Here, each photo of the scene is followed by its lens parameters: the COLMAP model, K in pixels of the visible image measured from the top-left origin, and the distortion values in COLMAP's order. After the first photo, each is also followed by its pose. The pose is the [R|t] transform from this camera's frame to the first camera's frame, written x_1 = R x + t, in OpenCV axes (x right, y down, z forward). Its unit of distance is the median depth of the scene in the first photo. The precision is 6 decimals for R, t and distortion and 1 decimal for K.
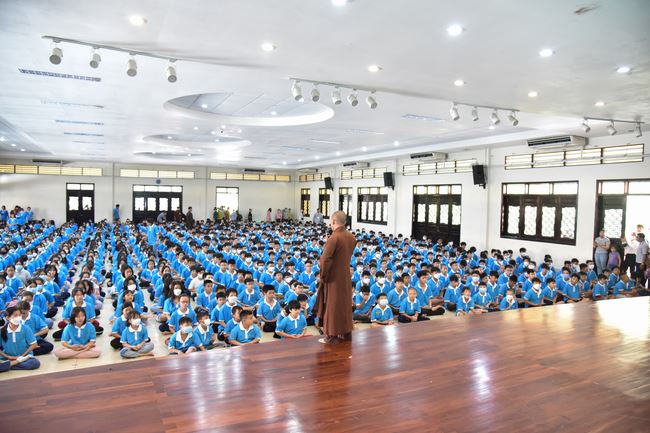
lens RADIAL K [[443.4, 0, 325.0], [0, 443.4, 216.5], [0, 0, 1]] dist [-0.120485, 0.077234]
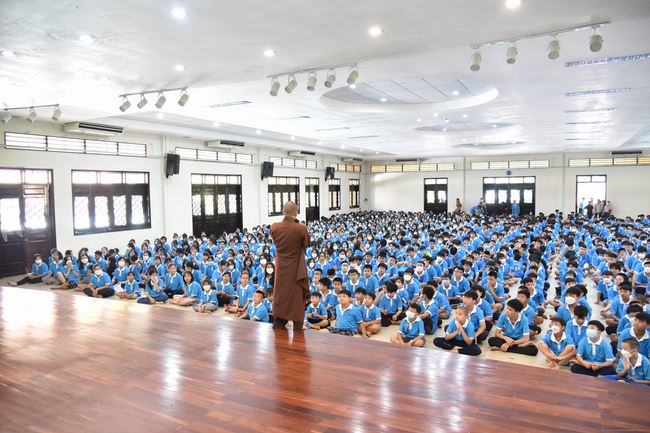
lens RADIAL K [[463.0, 0, 329.2], [0, 463.0, 215.7], [0, 0, 1]] dist [-0.124651, 0.087277]
pose [[0.588755, 0.016698, -0.808139, 0.261075], [-0.006312, 0.999851, 0.016061, 0.000089], [0.808287, -0.004355, 0.588773, 0.132772]]
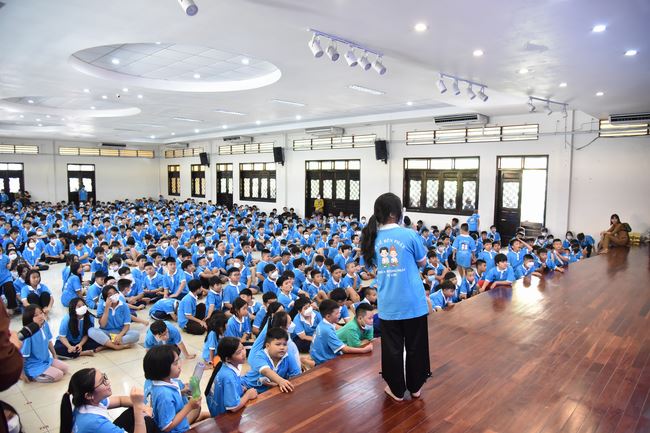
lens RADIAL K [[443.4, 0, 325.0], [0, 443.4, 216.5], [0, 0, 1]] dist [-0.120485, 0.077234]
pose [[0.938158, -0.042111, 0.343638, -0.097527], [0.023355, 0.998012, 0.058541, -0.003593], [-0.345420, -0.046895, 0.937276, 0.059398]]
